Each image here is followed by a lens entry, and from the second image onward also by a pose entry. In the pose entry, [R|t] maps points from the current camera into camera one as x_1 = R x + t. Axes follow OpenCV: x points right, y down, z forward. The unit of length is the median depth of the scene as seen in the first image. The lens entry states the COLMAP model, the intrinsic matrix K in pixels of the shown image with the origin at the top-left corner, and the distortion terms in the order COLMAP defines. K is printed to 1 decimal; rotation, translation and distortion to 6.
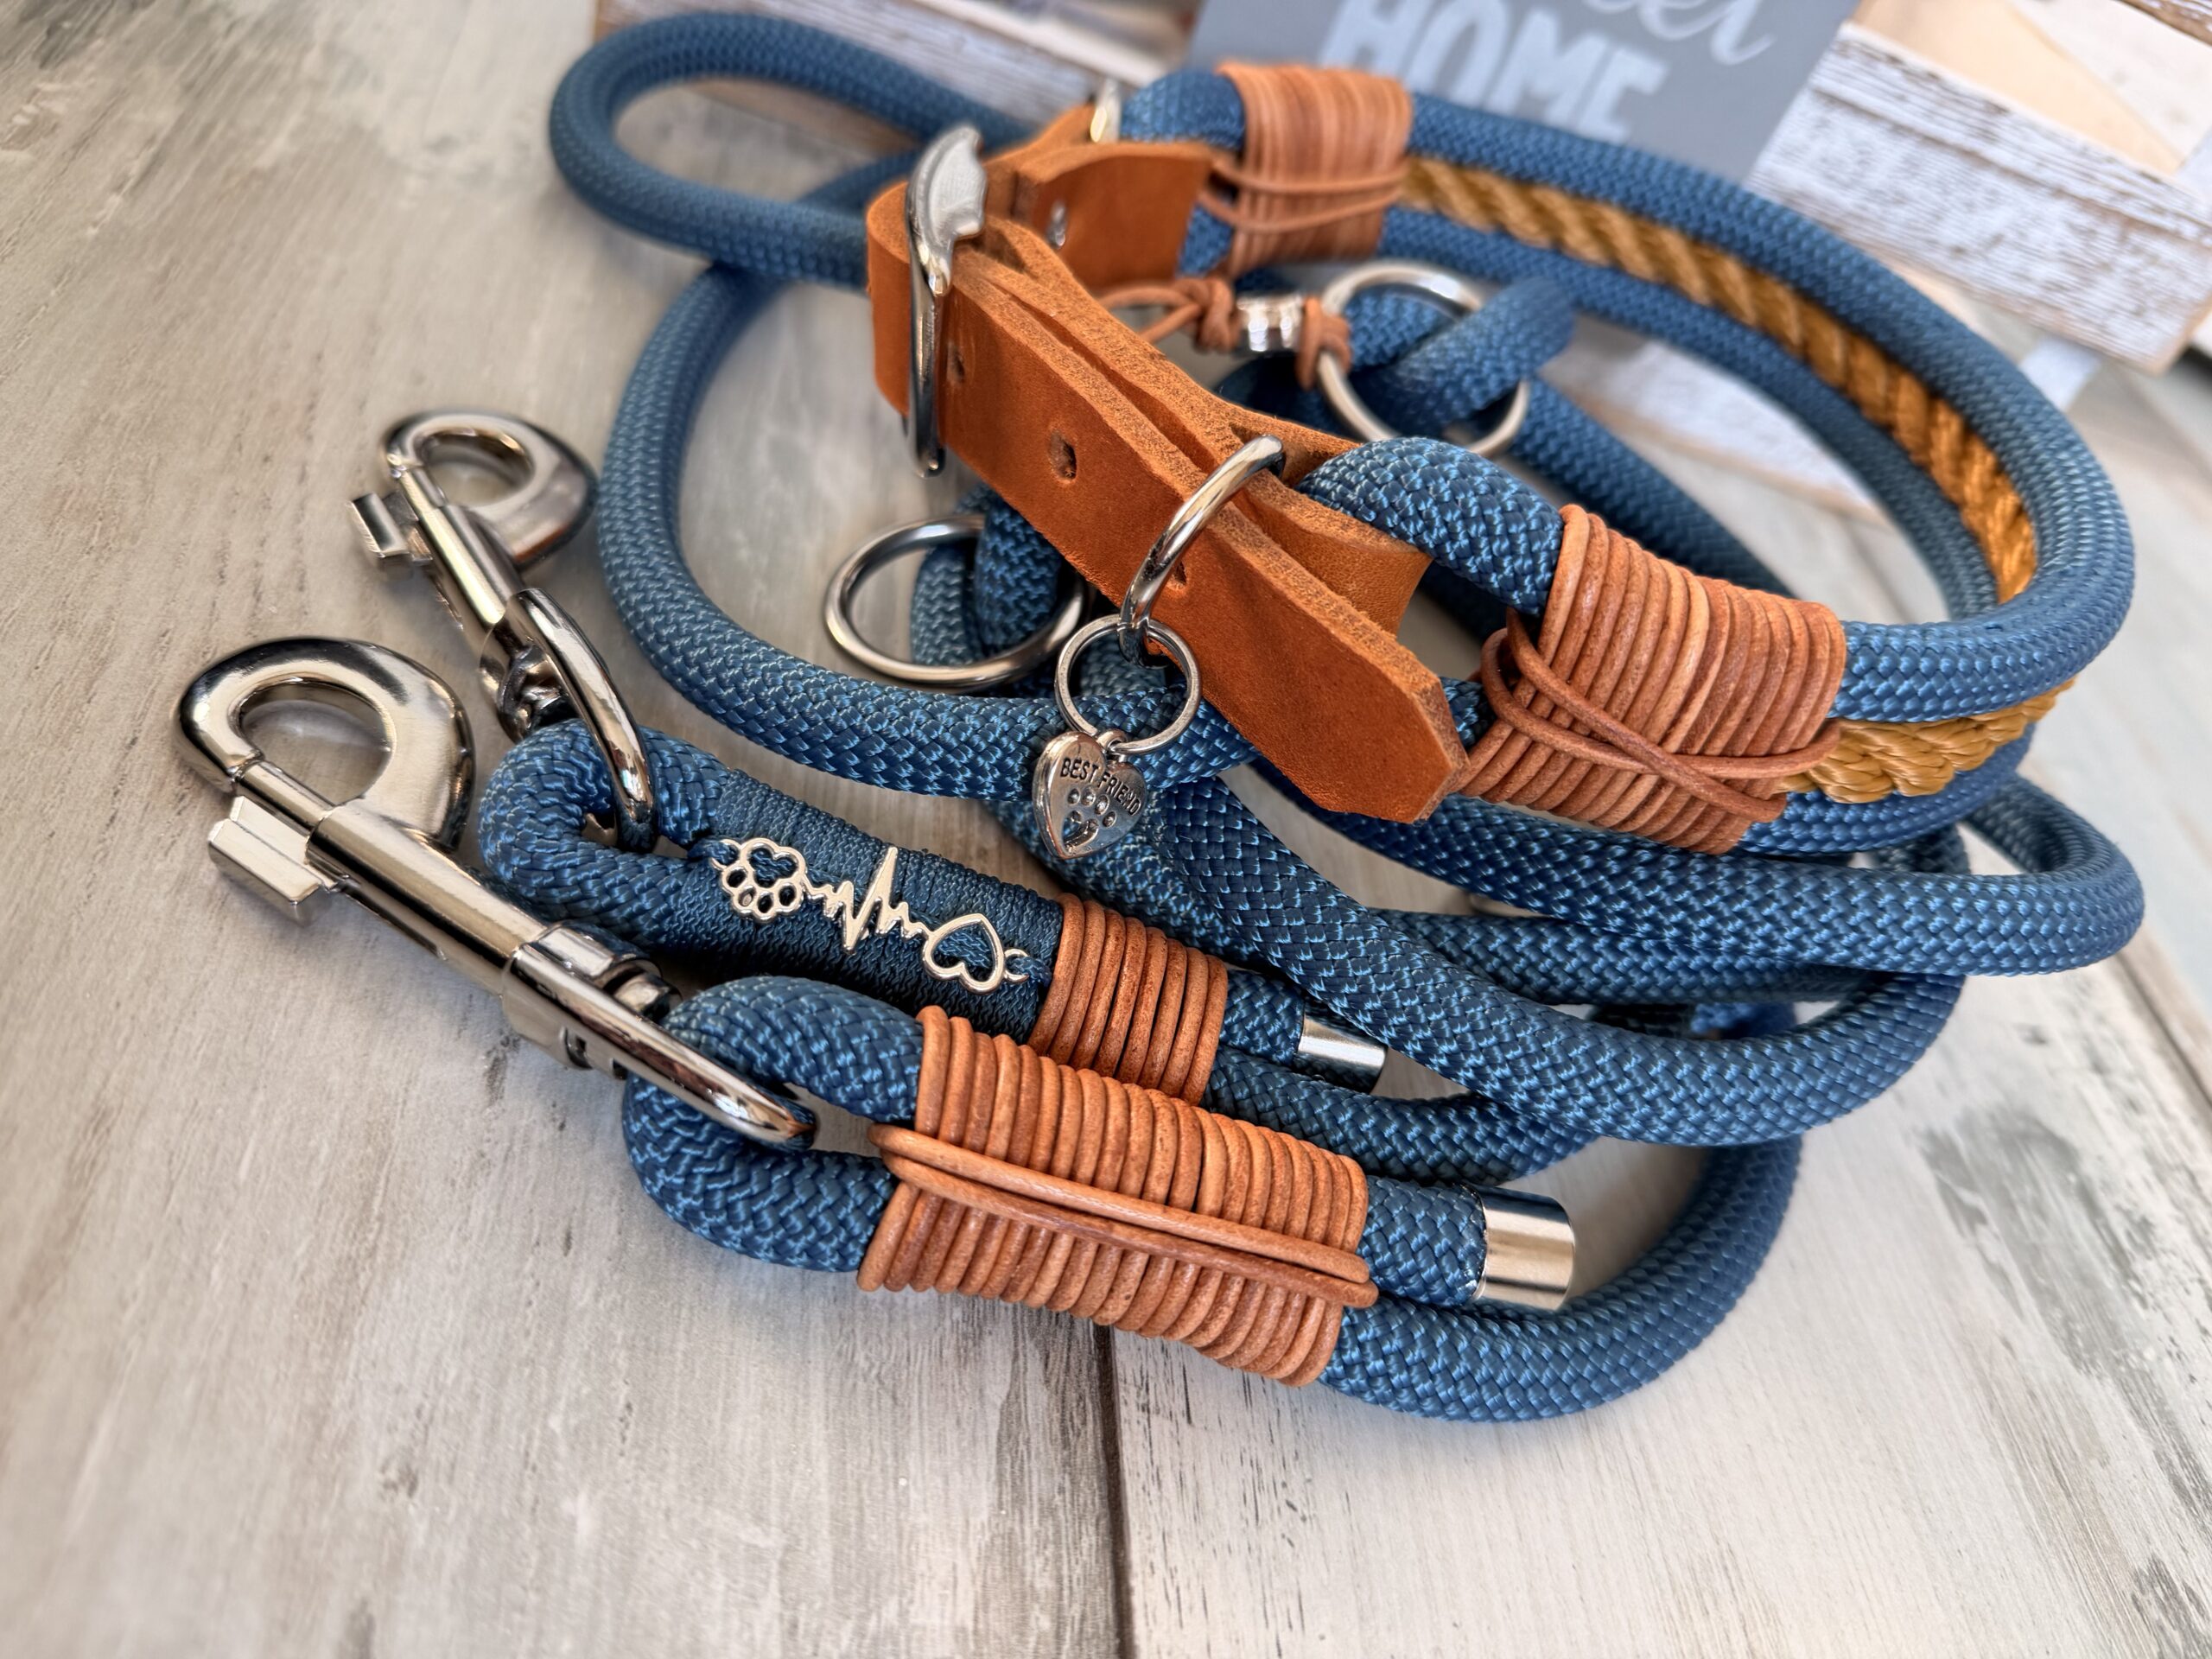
lens RADIAL K [[1634.3, 0, 1083.5], [0, 1634.3, 841.0], [0, 0, 1]] dist [0.064776, -0.167060]
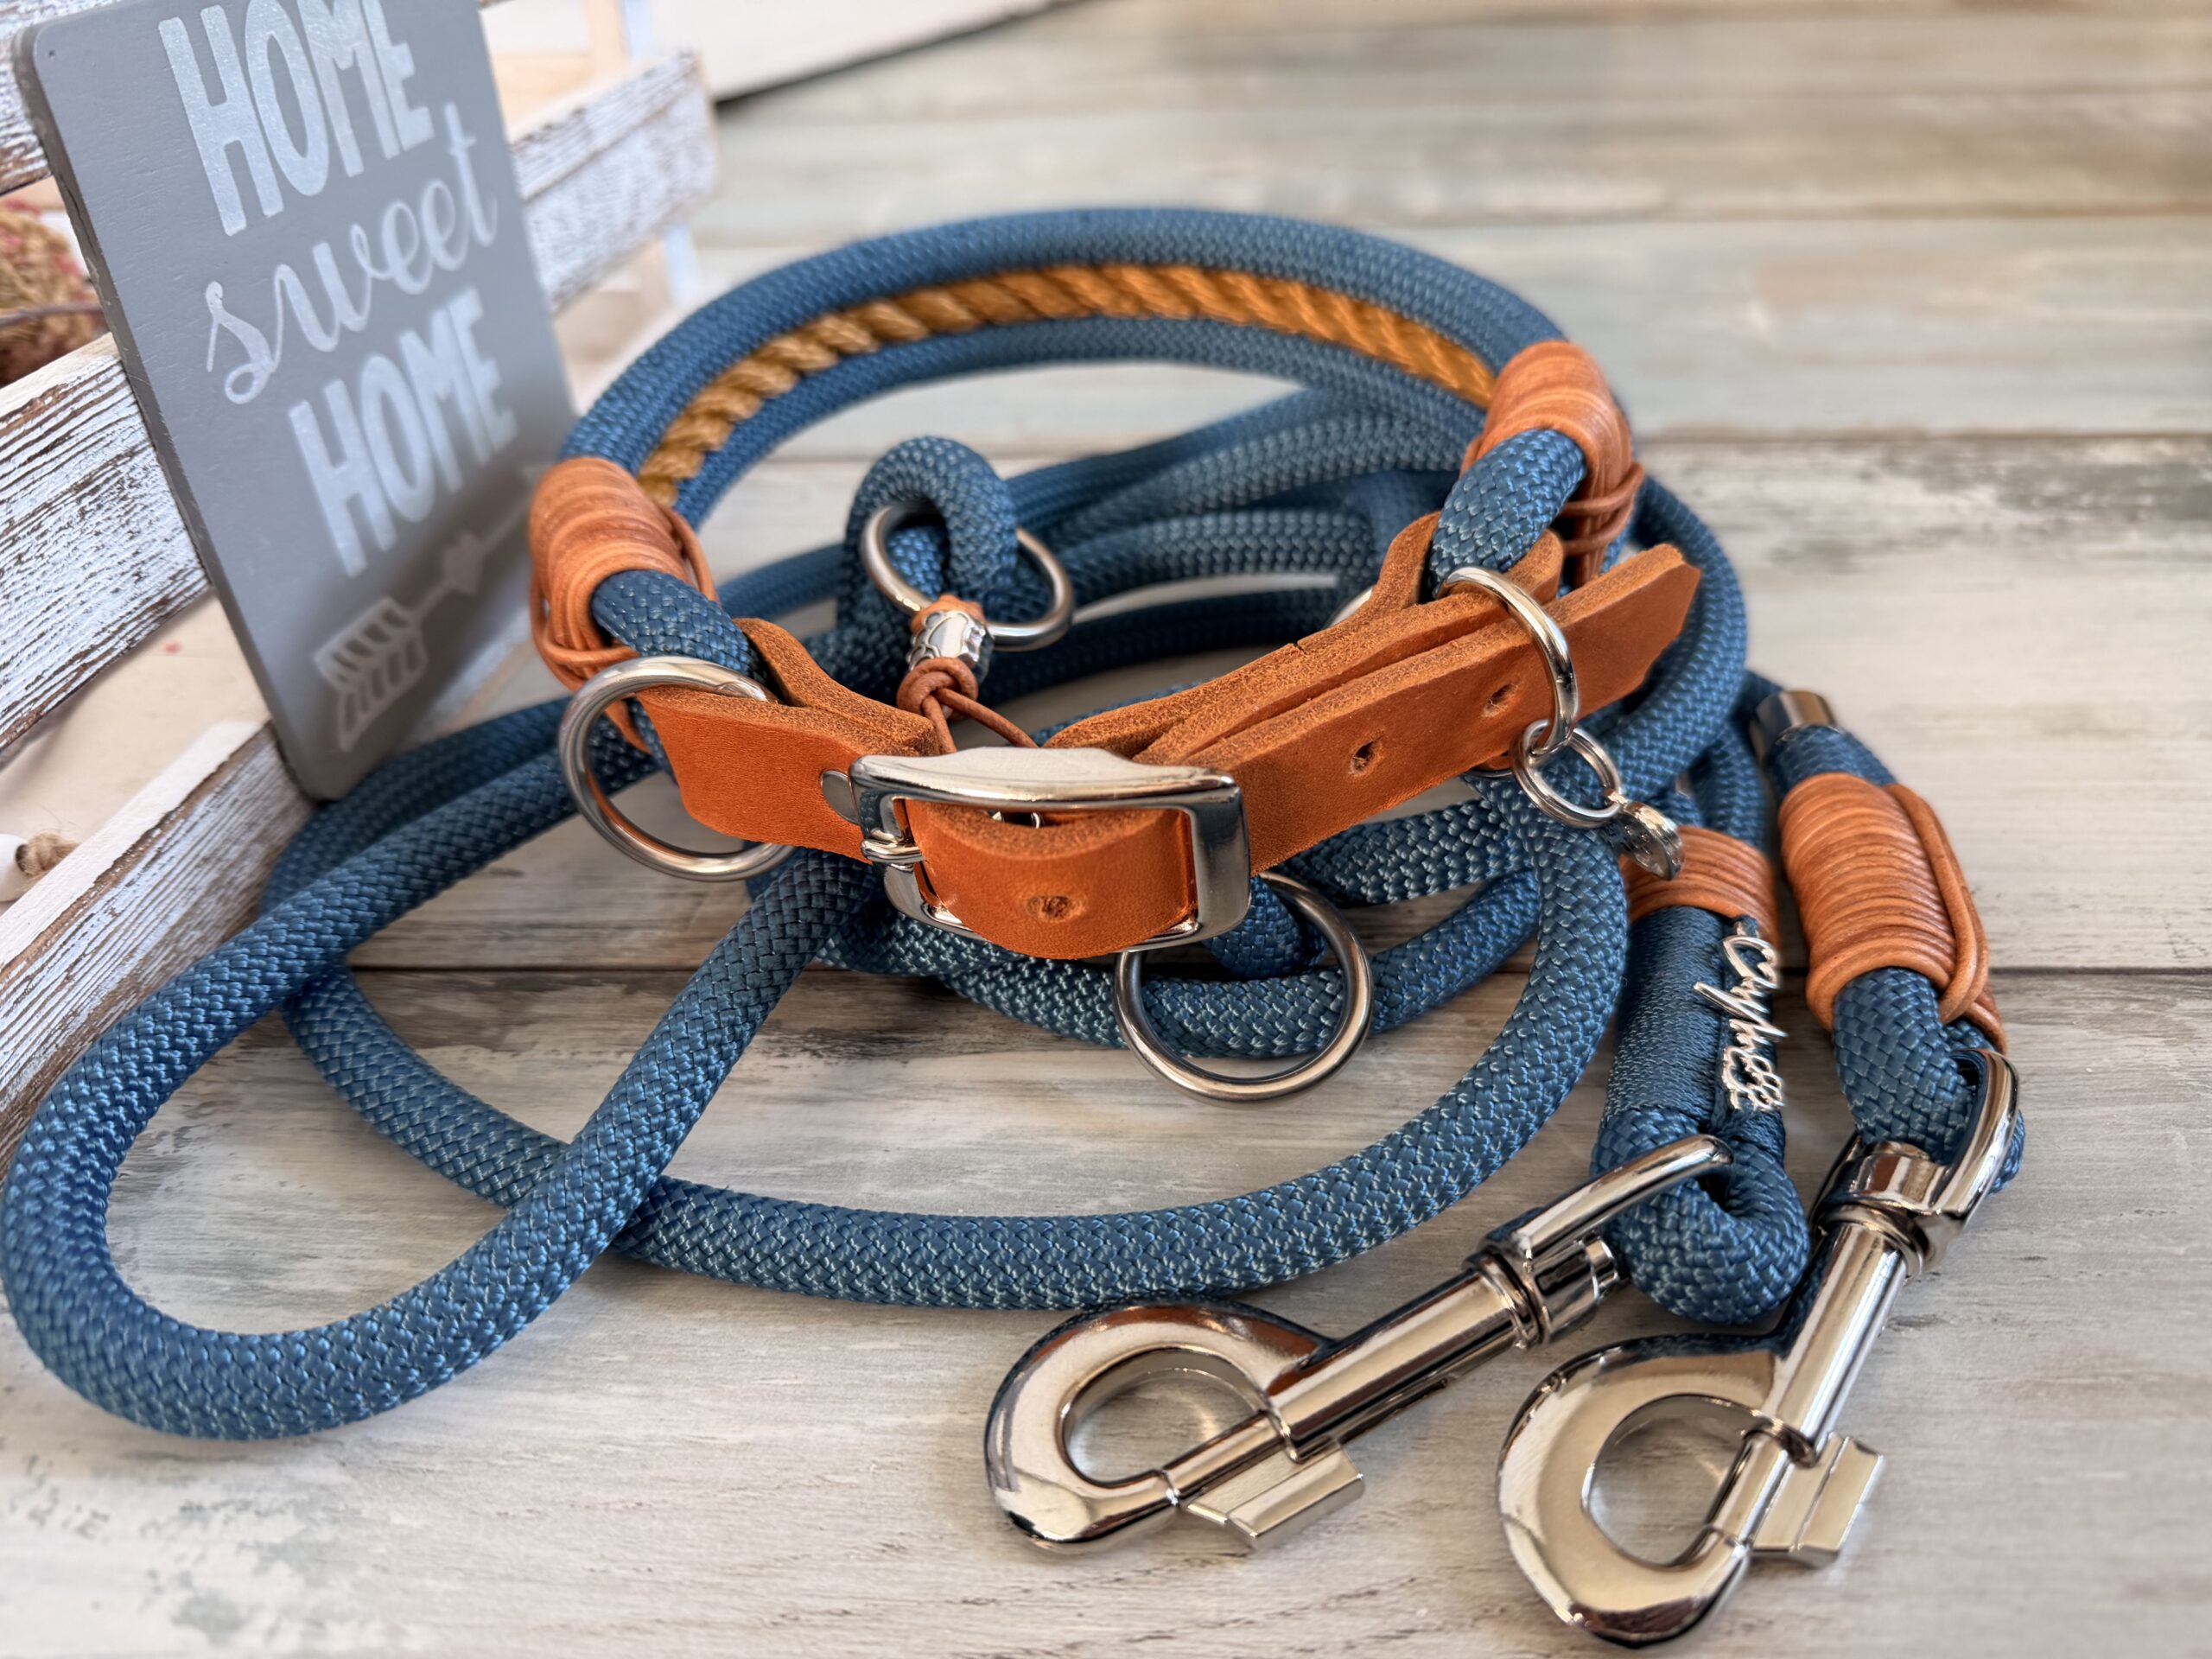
lens RADIAL K [[1654.2, 0, 1100.8], [0, 1654.2, 868.1], [0, 0, 1]] dist [-0.042897, 0.013193]
pose [[0.094089, -0.827088, 0.554142, -0.750050], [0.760431, 0.418959, 0.496204, -0.952817], [-0.642567, 0.374699, 0.668363, 0.466305]]
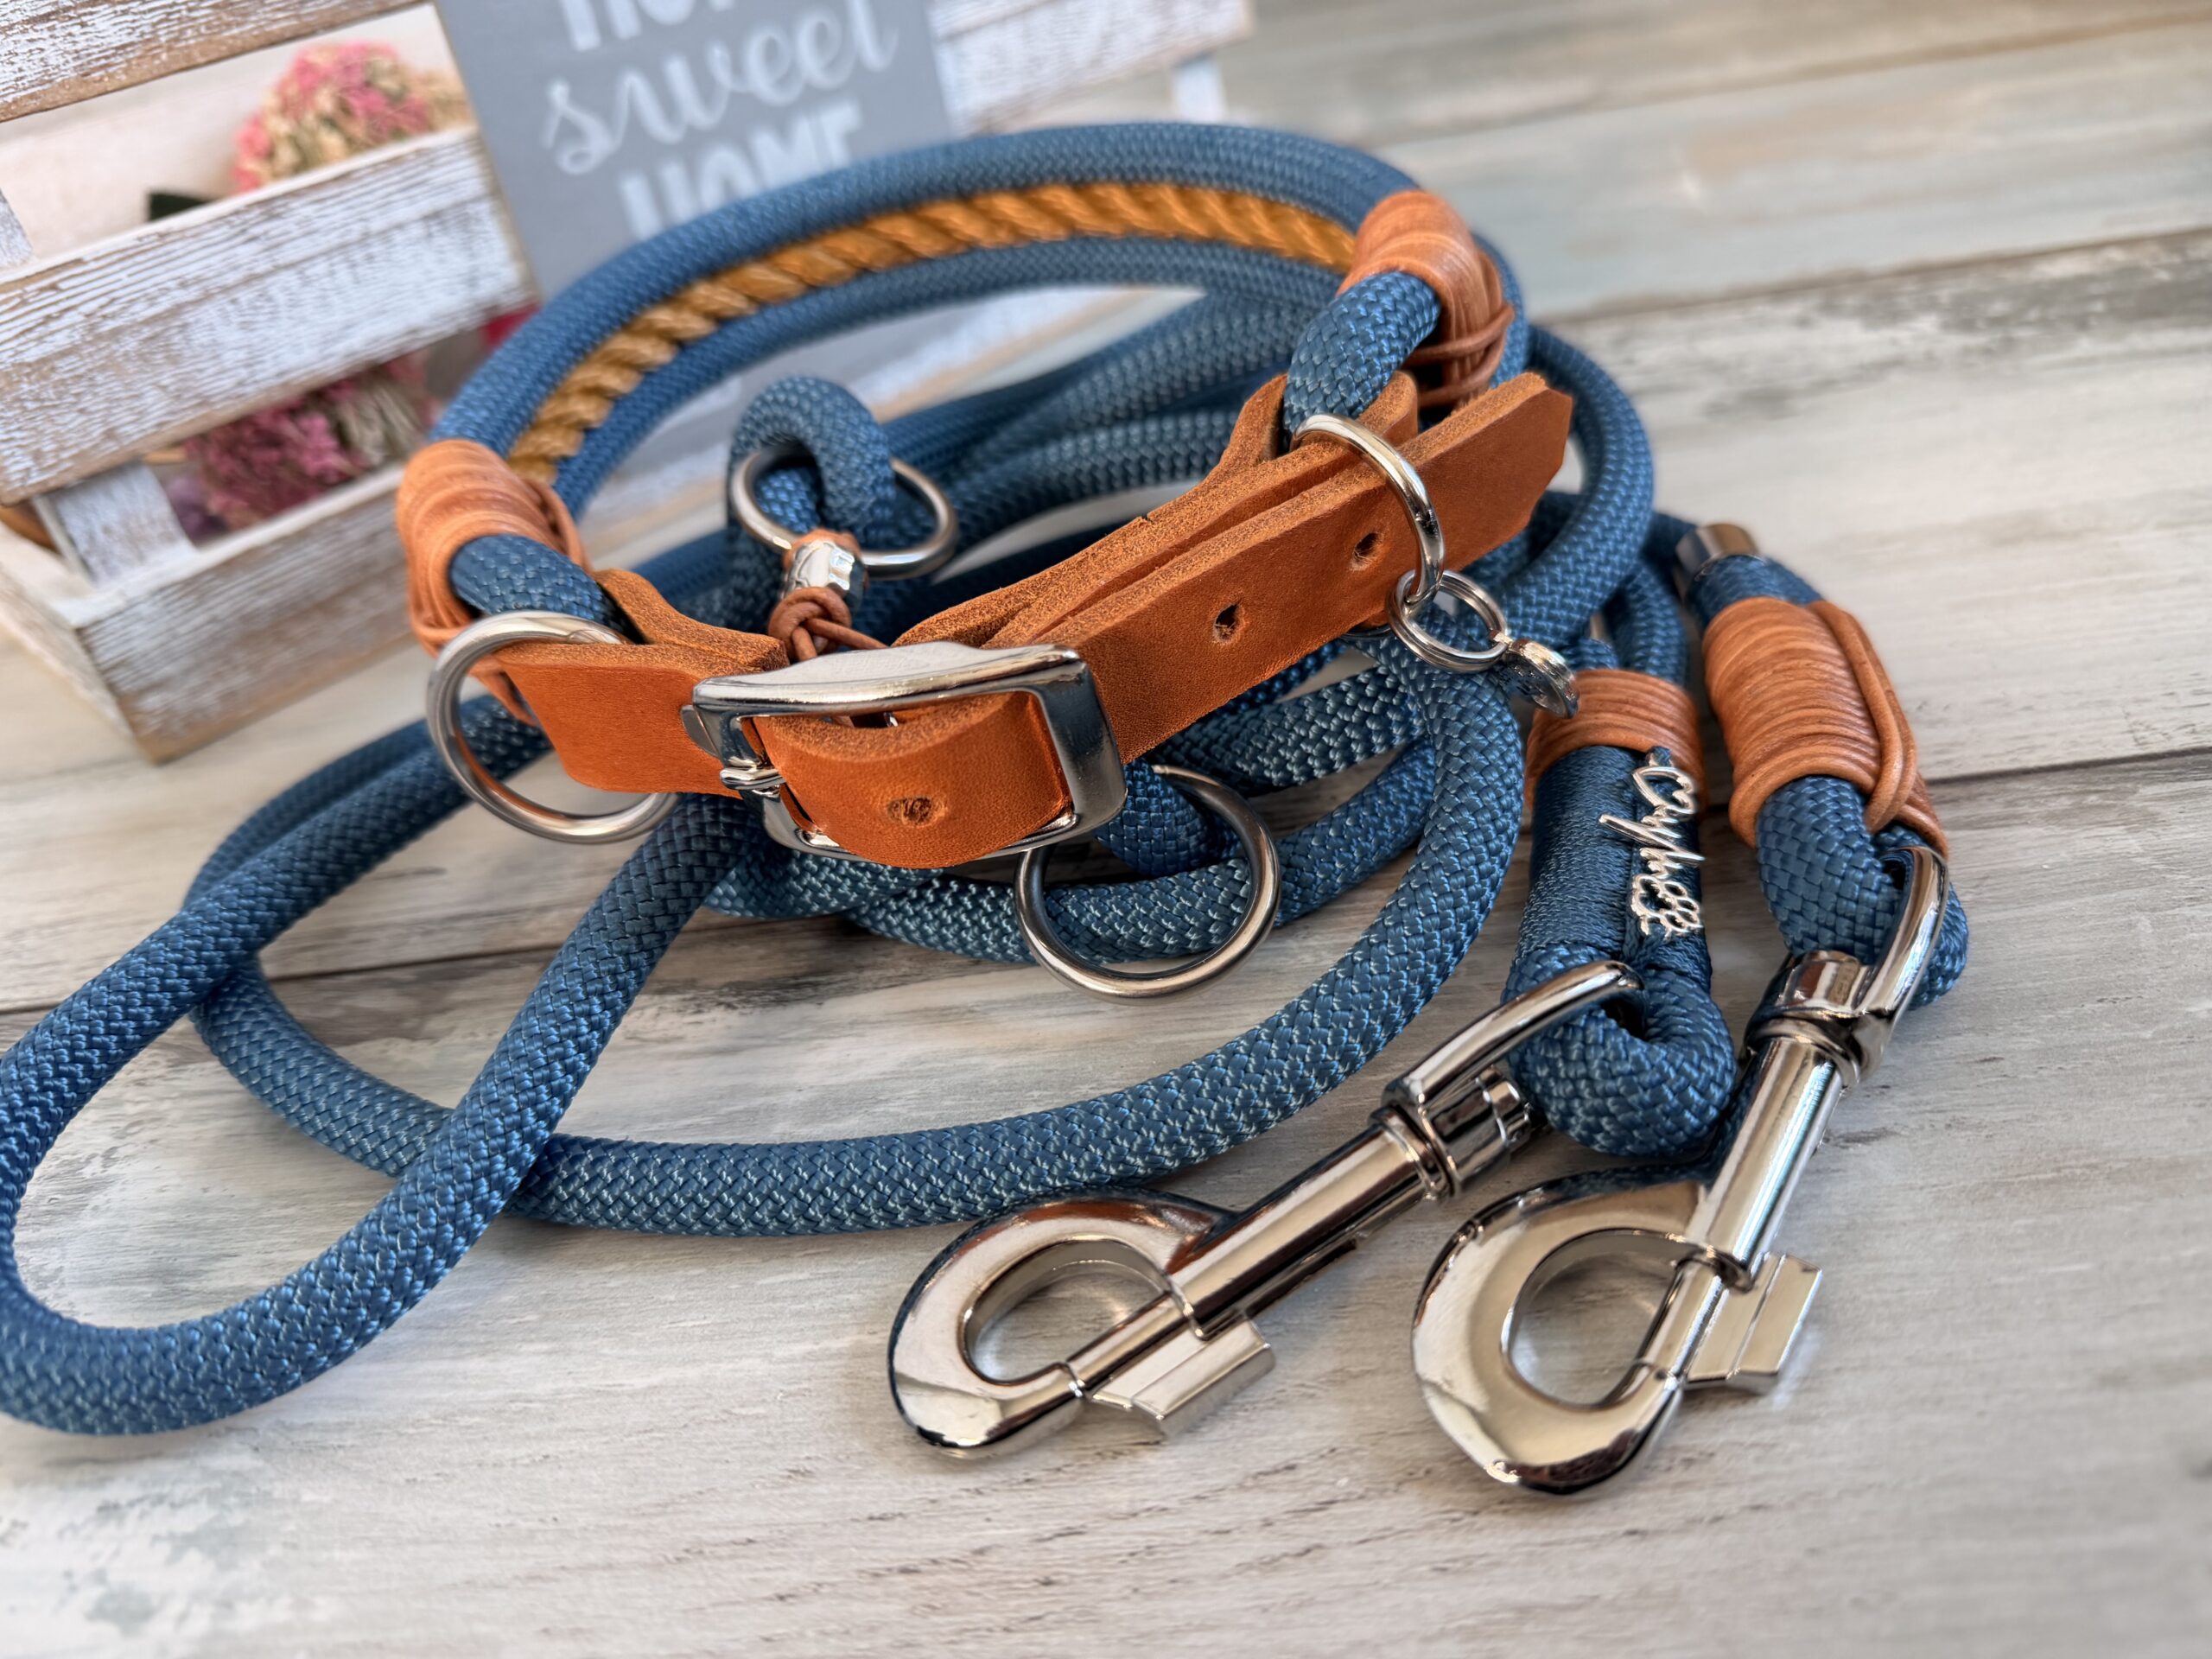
lens RADIAL K [[1654.2, 0, 1100.8], [0, 1654.2, 868.1], [0, 0, 1]] dist [-0.042897, 0.013193]
pose [[0.020709, -0.831289, 0.555454, -0.787984], [0.824560, 0.328387, 0.460720, -0.797160], [-0.565395, 0.448464, 0.692249, 0.440412]]
